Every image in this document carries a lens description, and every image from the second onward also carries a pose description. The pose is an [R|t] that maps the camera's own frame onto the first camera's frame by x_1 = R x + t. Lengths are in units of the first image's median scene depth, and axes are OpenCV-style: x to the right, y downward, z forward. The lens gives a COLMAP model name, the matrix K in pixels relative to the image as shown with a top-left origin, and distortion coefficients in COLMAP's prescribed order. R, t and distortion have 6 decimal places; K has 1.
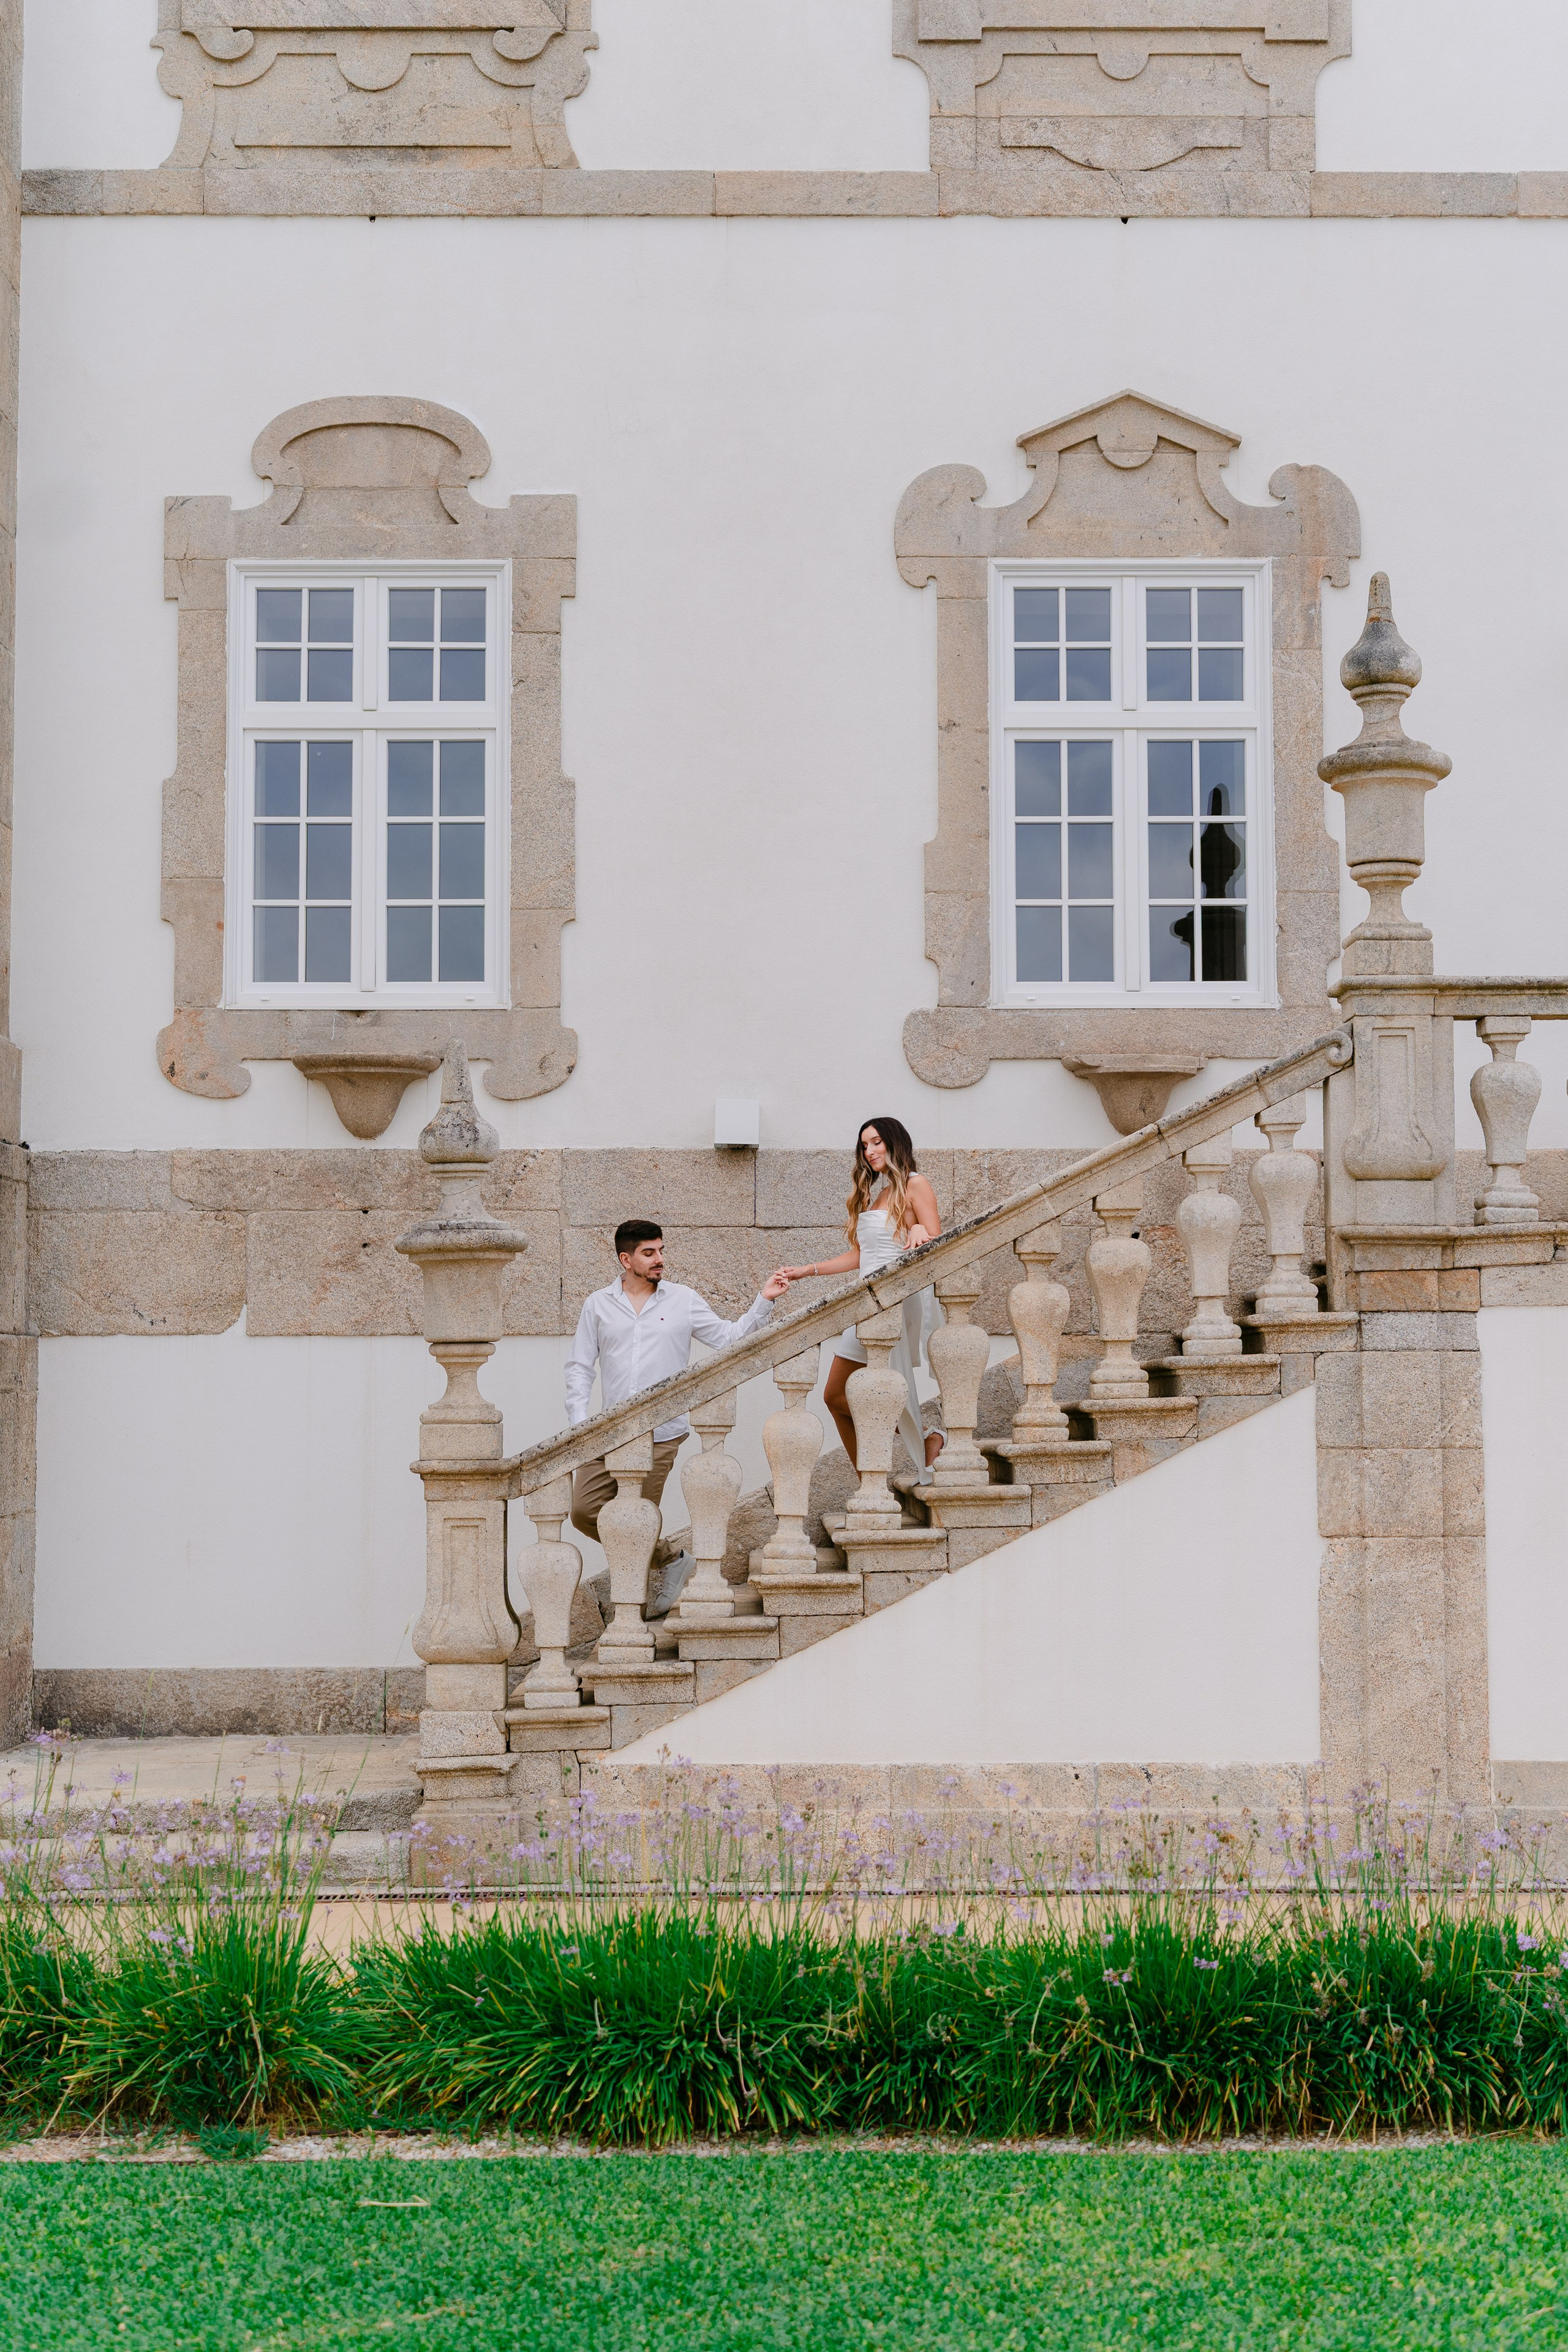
lens RADIAL K [[3217.4, 0, 951.8], [0, 3217.4, 1052.4], [0, 0, 1]] dist [0.014074, 0.020621]
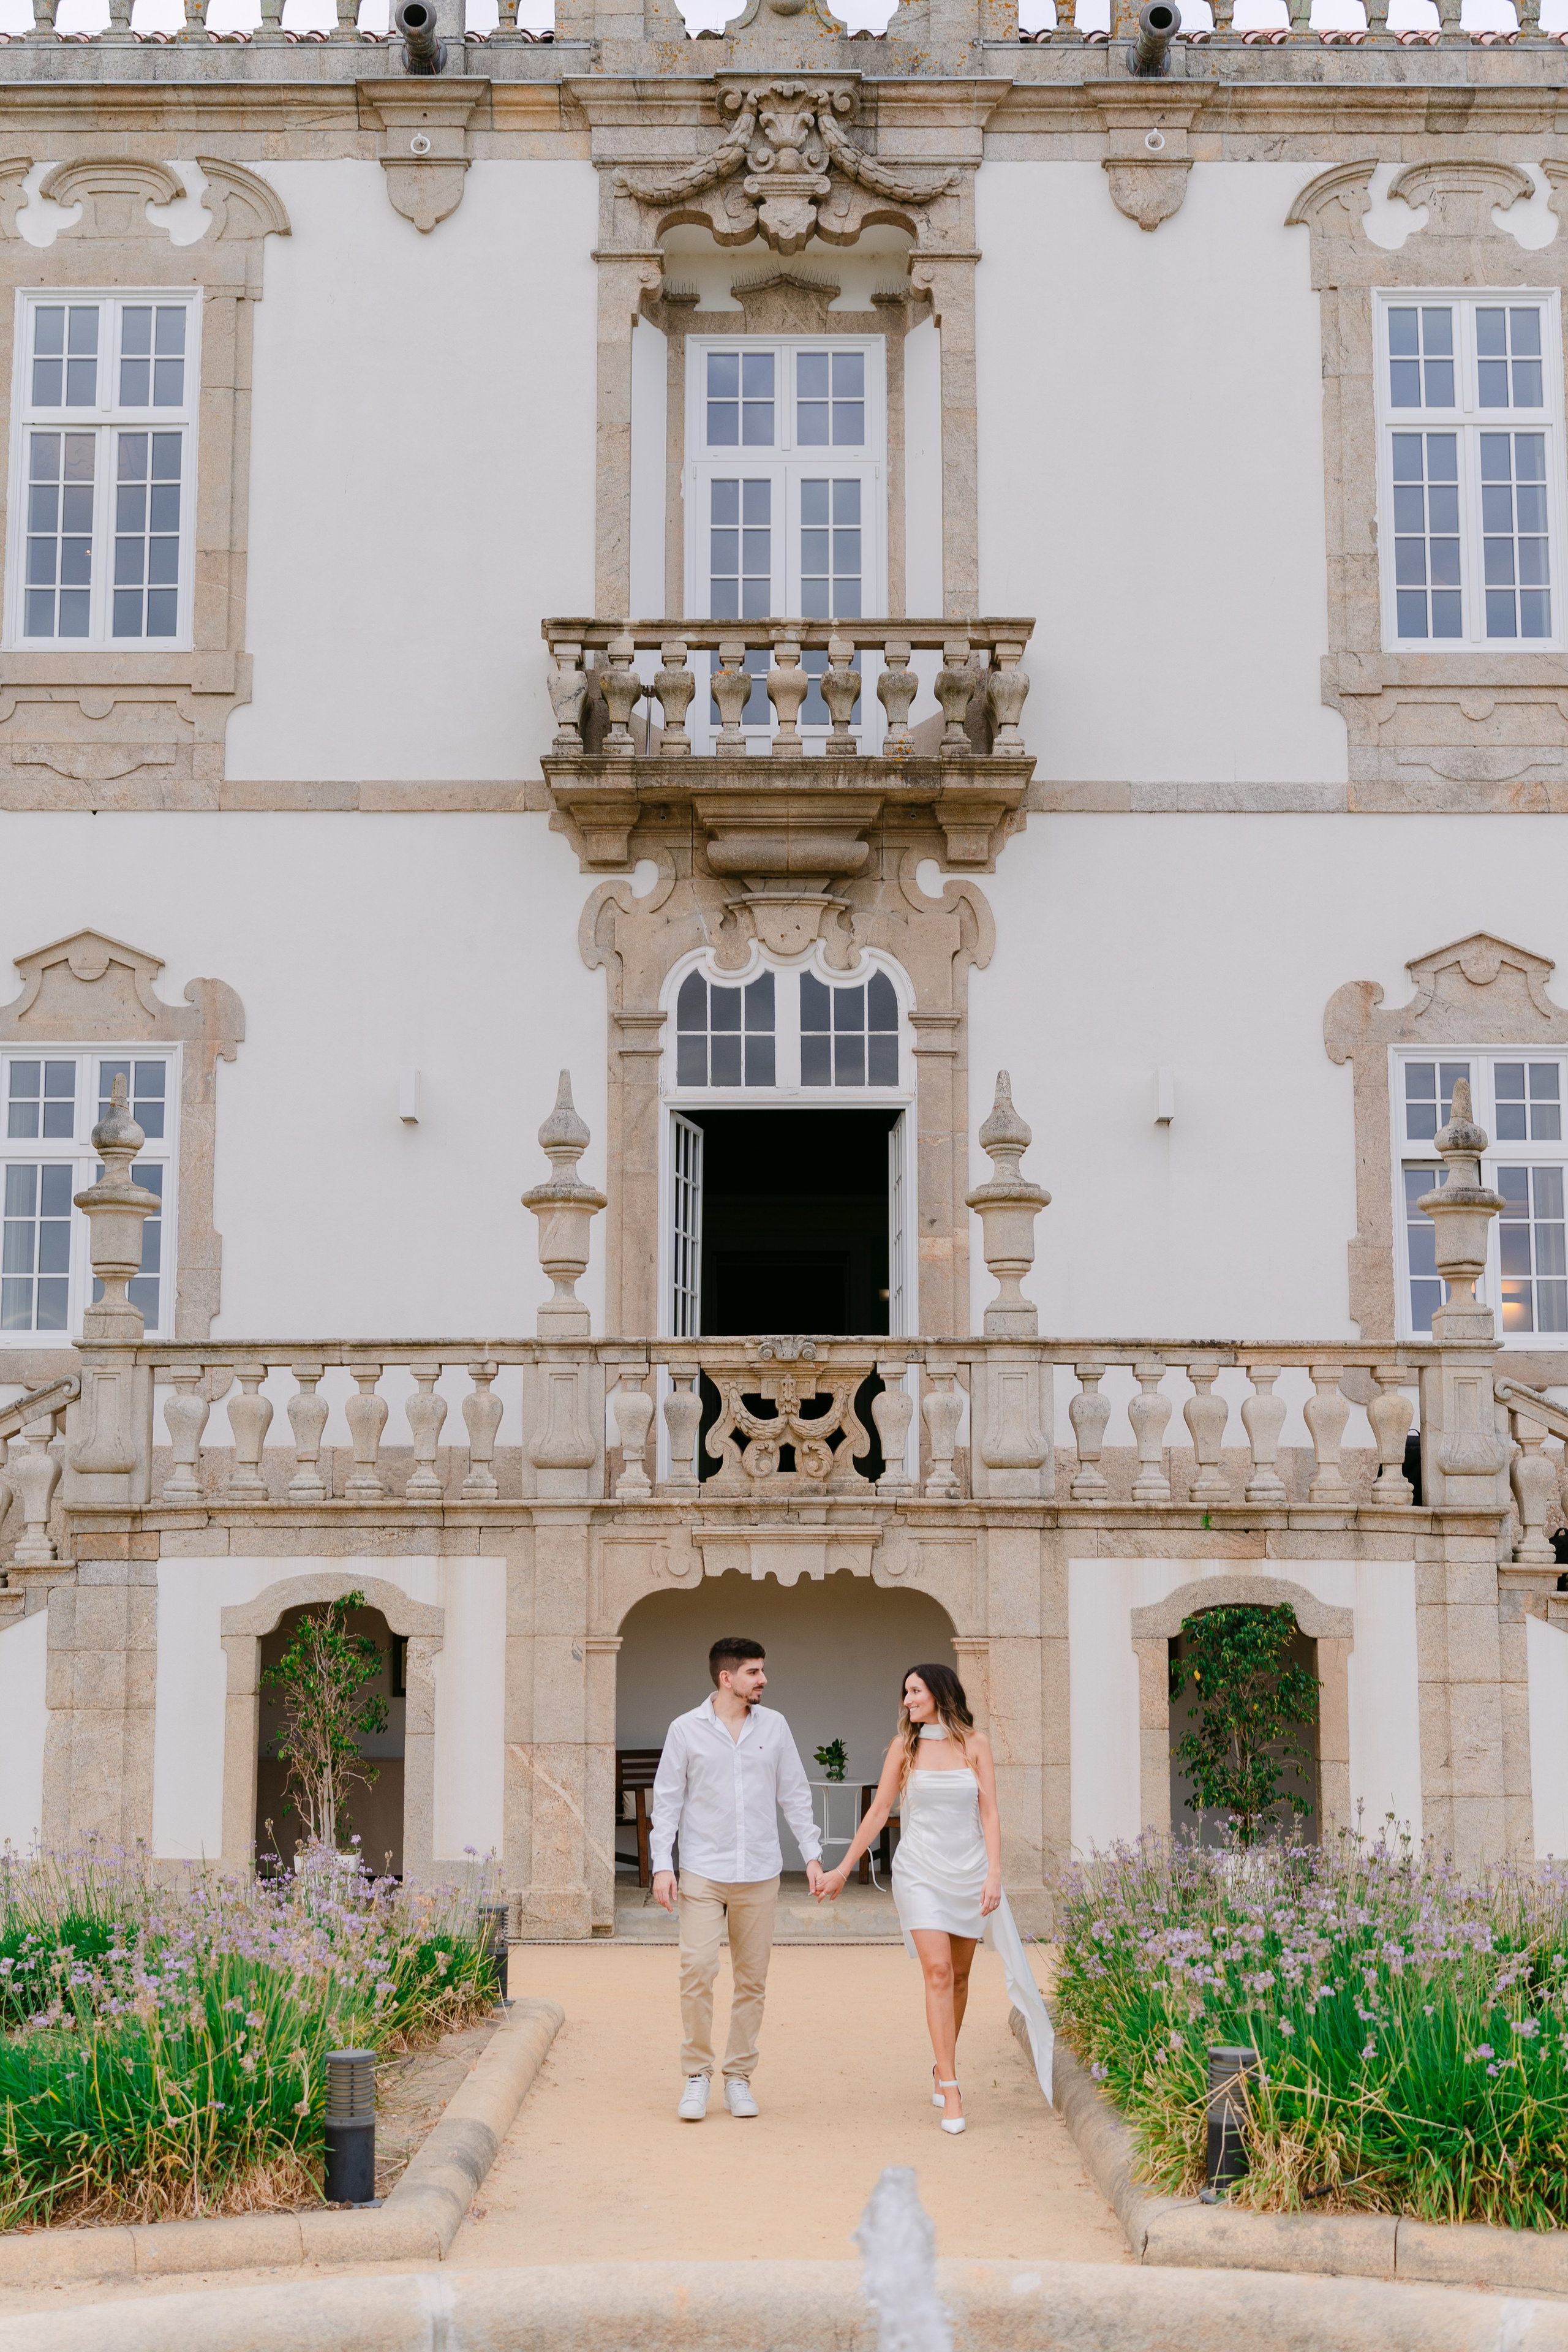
lens RADIAL K [[2806.0, 0, 789.8], [0, 2806.0, 1137.8], [0, 0, 1]] dist [-0.004895, 0.024180]
pose [[0.999965, 0.002453, -0.008005, 0.387823], [-0.002955, 0.997985, -0.063374, -0.029280], [0.007834, 0.063395, 0.997958, -0.274891]]
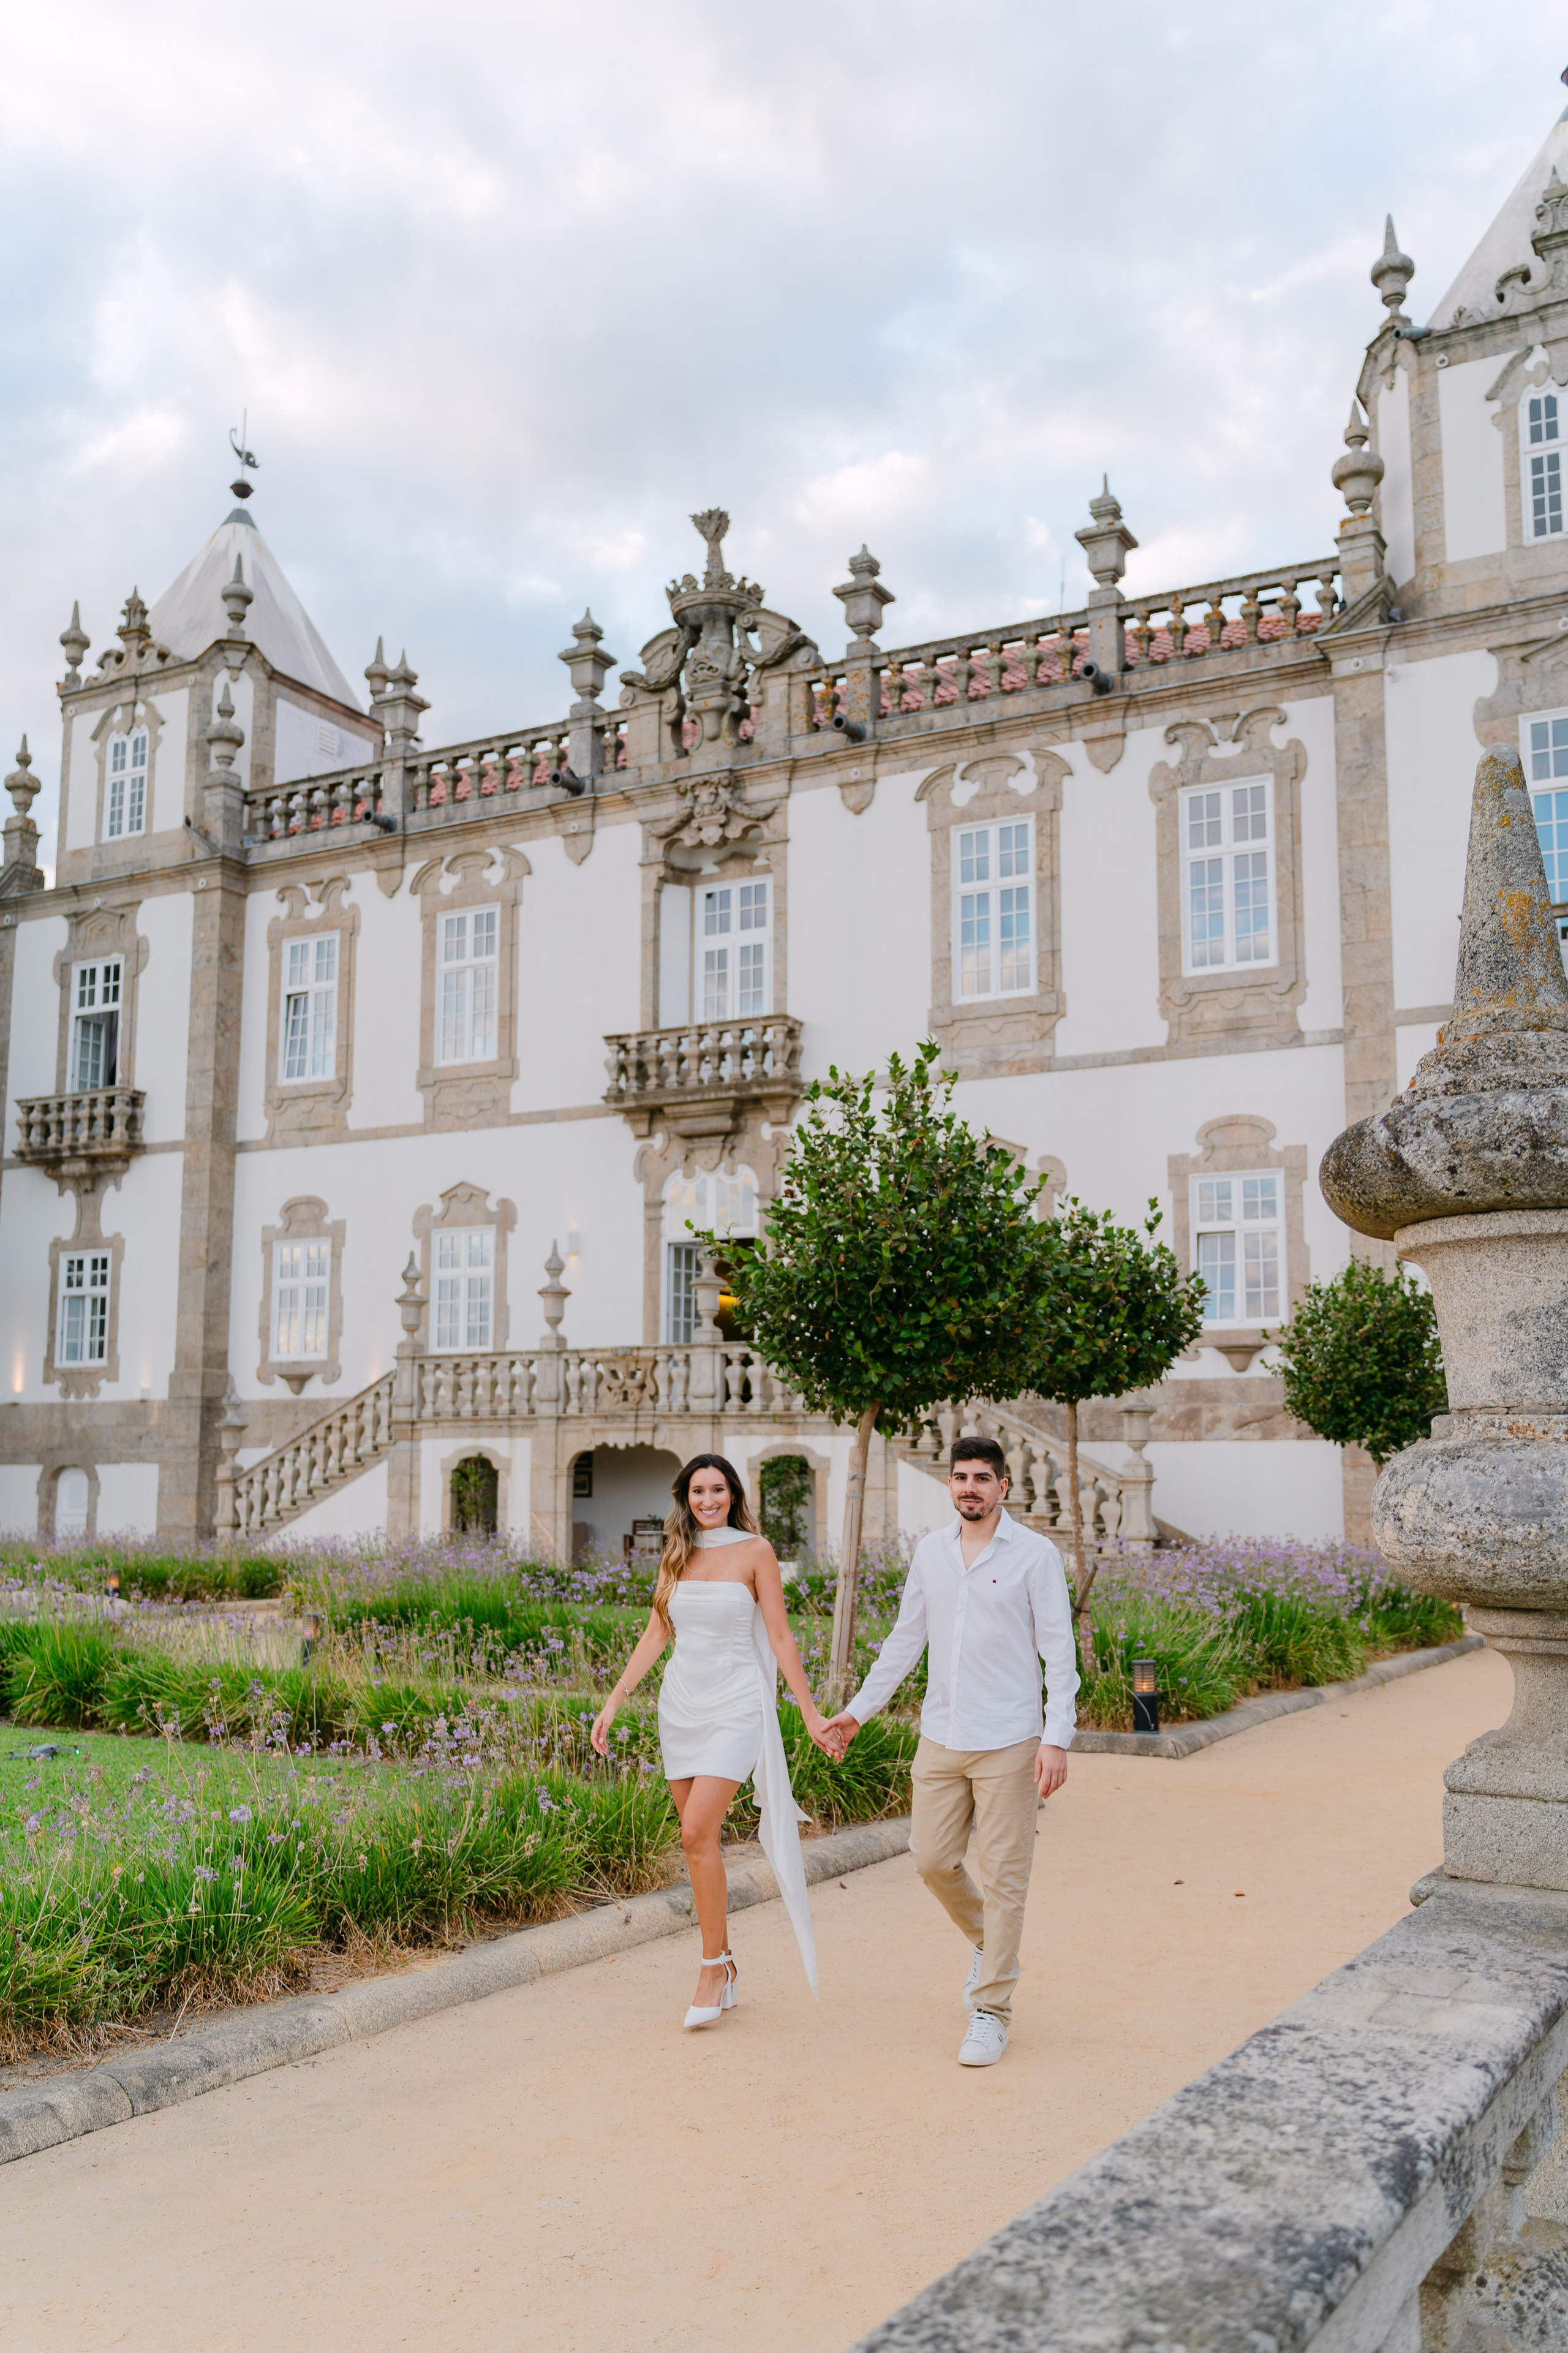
lens RADIAL K [[1970.8, 0, 775.6], [0, 1970.8, 1132.4], [0, 0, 1]] dist [0.024347, -0.004210]
pose [[0.873503, -0.080297, -0.480150, 1.414836], [0.044760, 0.995372, -0.085031, -0.056845], [0.484756, 0.052783, 0.873055, -0.745500]]
